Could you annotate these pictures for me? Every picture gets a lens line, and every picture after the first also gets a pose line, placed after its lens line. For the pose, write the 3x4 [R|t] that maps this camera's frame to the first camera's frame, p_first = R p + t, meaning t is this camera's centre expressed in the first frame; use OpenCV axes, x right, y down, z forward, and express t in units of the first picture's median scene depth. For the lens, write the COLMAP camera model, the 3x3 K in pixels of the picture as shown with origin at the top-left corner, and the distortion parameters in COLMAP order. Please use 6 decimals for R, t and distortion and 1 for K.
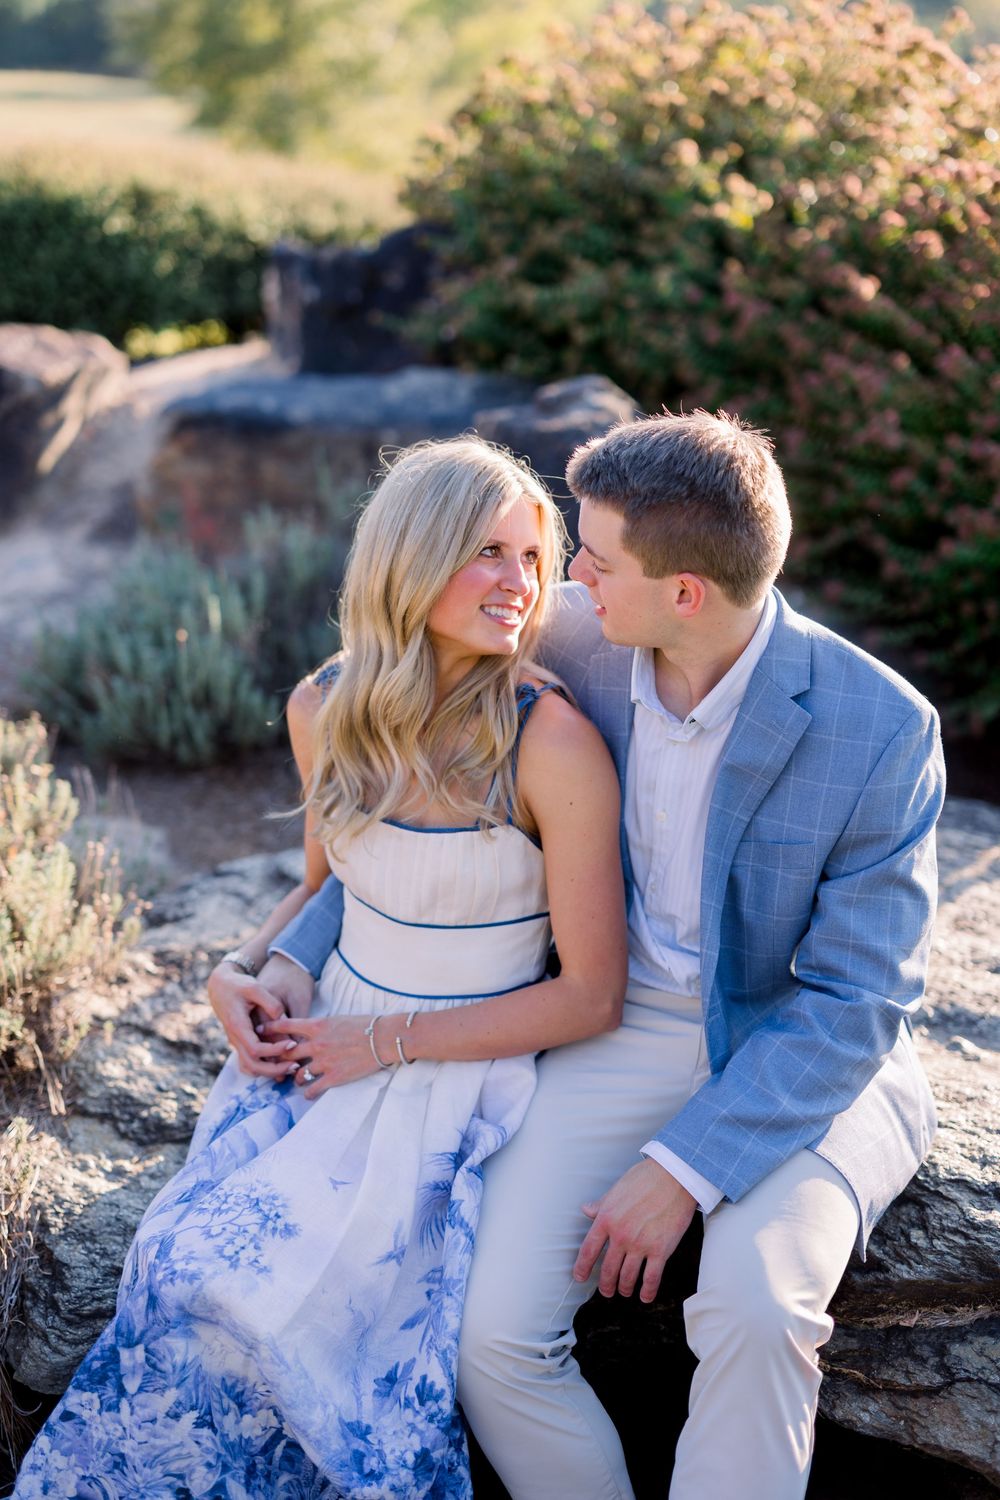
lens RADIAL K [[2055.4, 0, 430.0], [0, 2055.4, 751.5], [0, 0, 1]] dist [-0.196165, 0.570568]
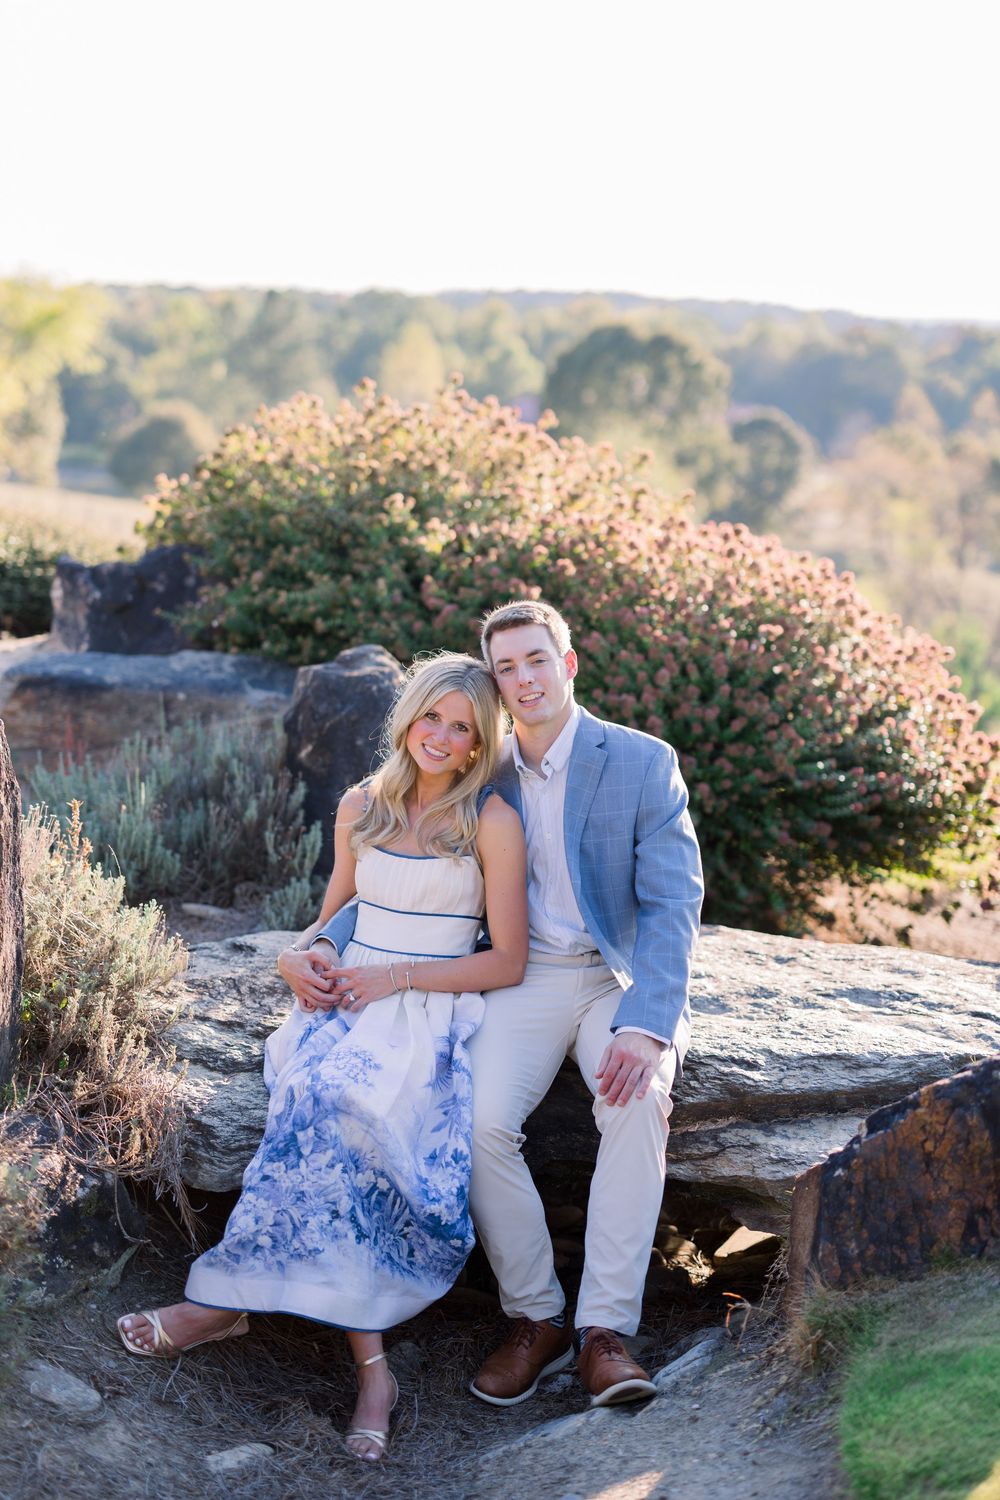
lens RADIAL K [[2154.2, 0, 500.0], [0, 2154.2, 750.0], [0, 0, 1]] dist [-0.287410, -0.017322]
pose [[0.951463, 0.011350, 0.307553, -0.494725], [0.044020, 0.984026, -0.172497, 0.261810], [-0.304598, 0.177663, 0.935765, -0.747639]]
